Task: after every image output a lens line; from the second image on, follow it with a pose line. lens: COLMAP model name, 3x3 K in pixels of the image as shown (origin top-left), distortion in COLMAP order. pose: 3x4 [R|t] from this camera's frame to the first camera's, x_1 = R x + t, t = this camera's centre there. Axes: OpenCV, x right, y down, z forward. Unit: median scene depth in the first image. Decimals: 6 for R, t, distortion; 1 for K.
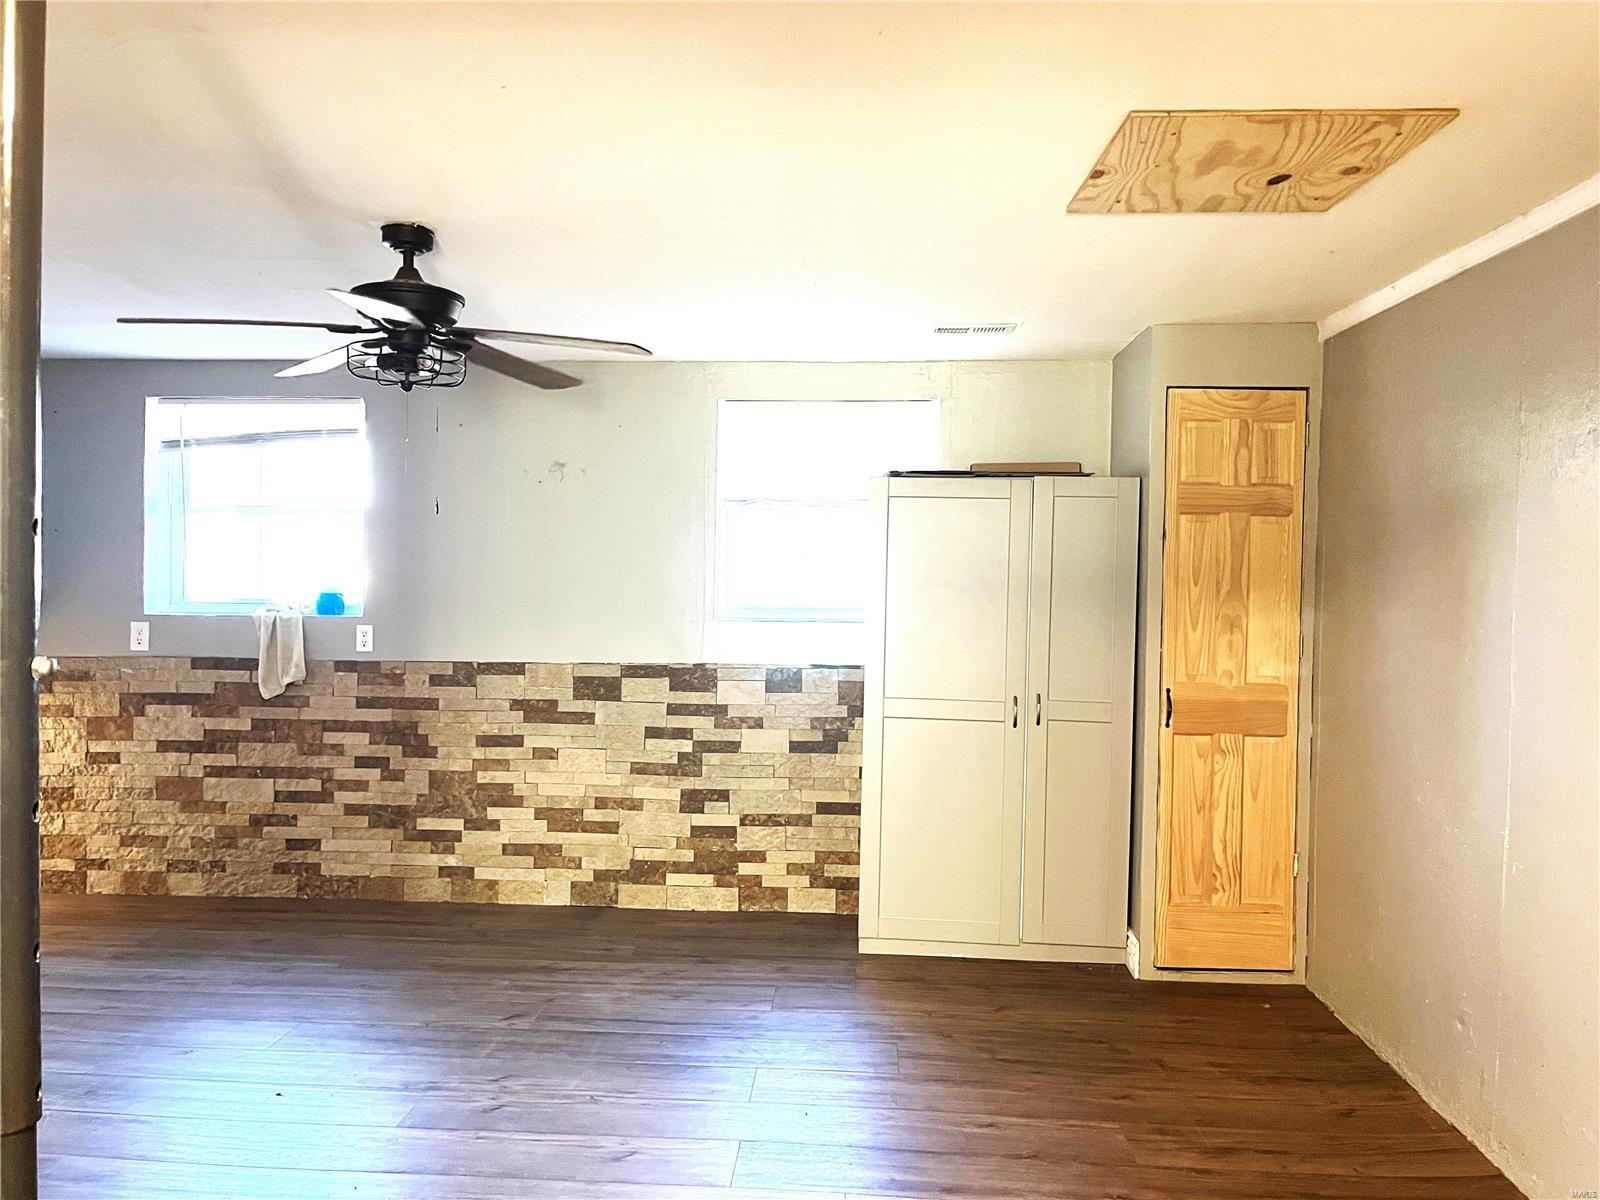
lens RADIAL K [[1212.0, 0, 800.0], [0, 1212.0, 596.8], [0, 0, 1]] dist [0.057257, -0.077043]
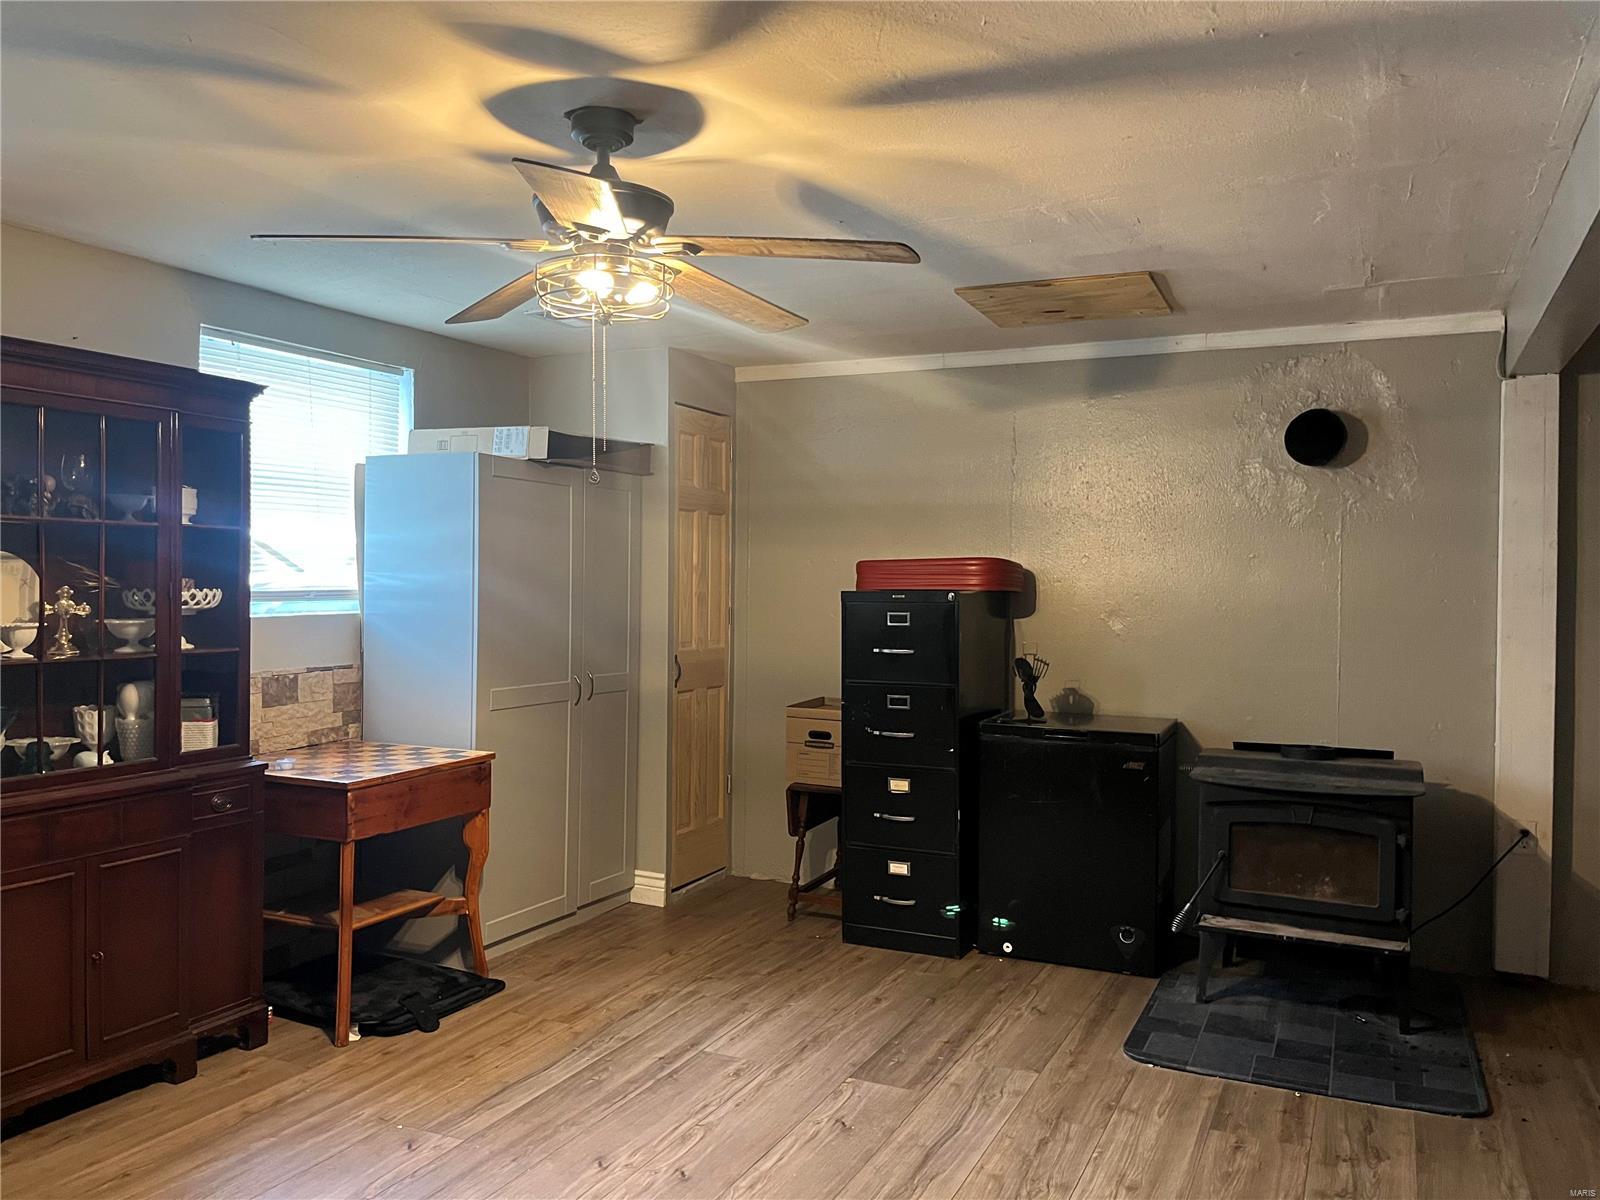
lens RADIAL K [[1212.0, 0, 801.3], [0, 1212.0, 601.0], [0, 0, 1]] dist [0.057257, -0.077043]
pose [[0.379246, -0.028766, 0.924849, -0.735421], [0.012670, 0.999584, 0.025895, -0.008607], [-0.925209, 0.001897, 0.379453, 0.428063]]
